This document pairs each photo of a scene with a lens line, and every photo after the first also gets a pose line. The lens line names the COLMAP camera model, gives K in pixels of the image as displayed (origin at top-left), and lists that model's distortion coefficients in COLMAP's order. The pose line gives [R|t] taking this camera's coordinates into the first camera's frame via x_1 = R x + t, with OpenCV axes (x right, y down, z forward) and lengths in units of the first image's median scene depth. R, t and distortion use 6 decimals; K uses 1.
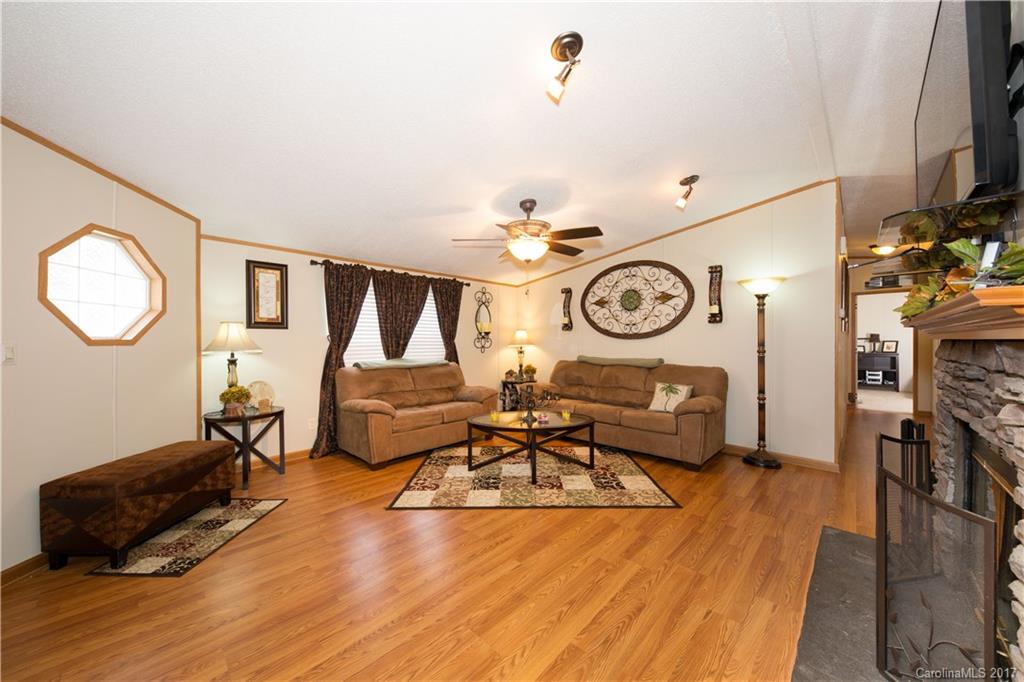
lens RADIAL K [[358.6, 0, 511.2], [0, 358.6, 341.3], [0, 0, 1]] dist [0.003827, -0.004298]
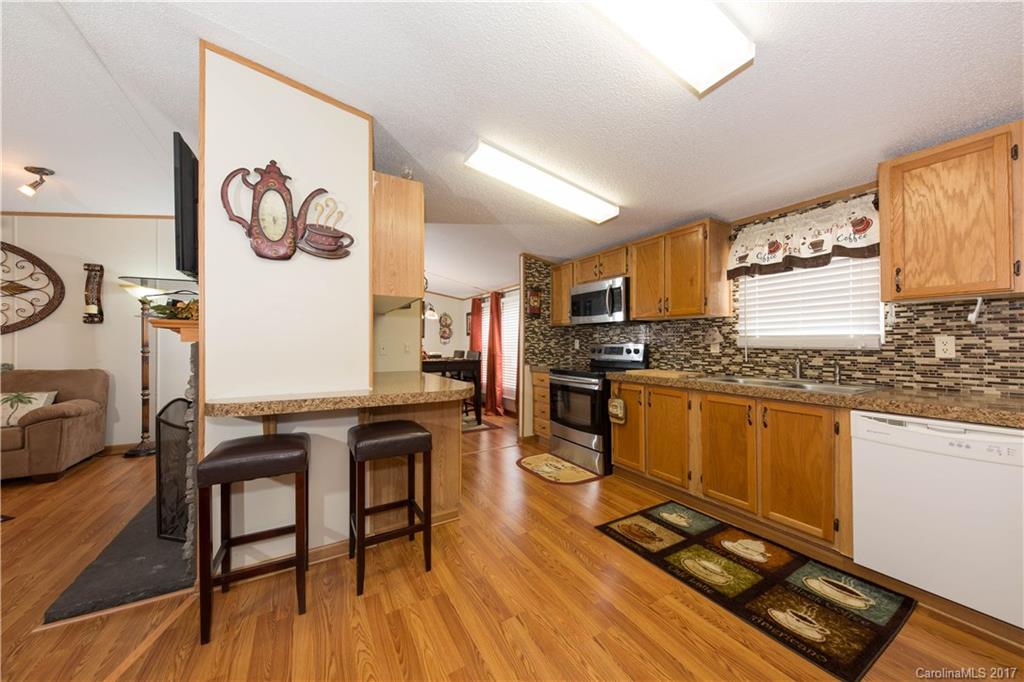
lens RADIAL K [[353.1, 0, 514.3], [0, 353.1, 341.8], [0, 0, 1]] dist [-0.000404, -0.002951]
pose [[0.261954, 0.005040, 0.965067, -0.043406], [-0.000691, 0.999987, -0.005034, 0.001950], [-0.965080, 0.000652, 0.261954, -0.345970]]
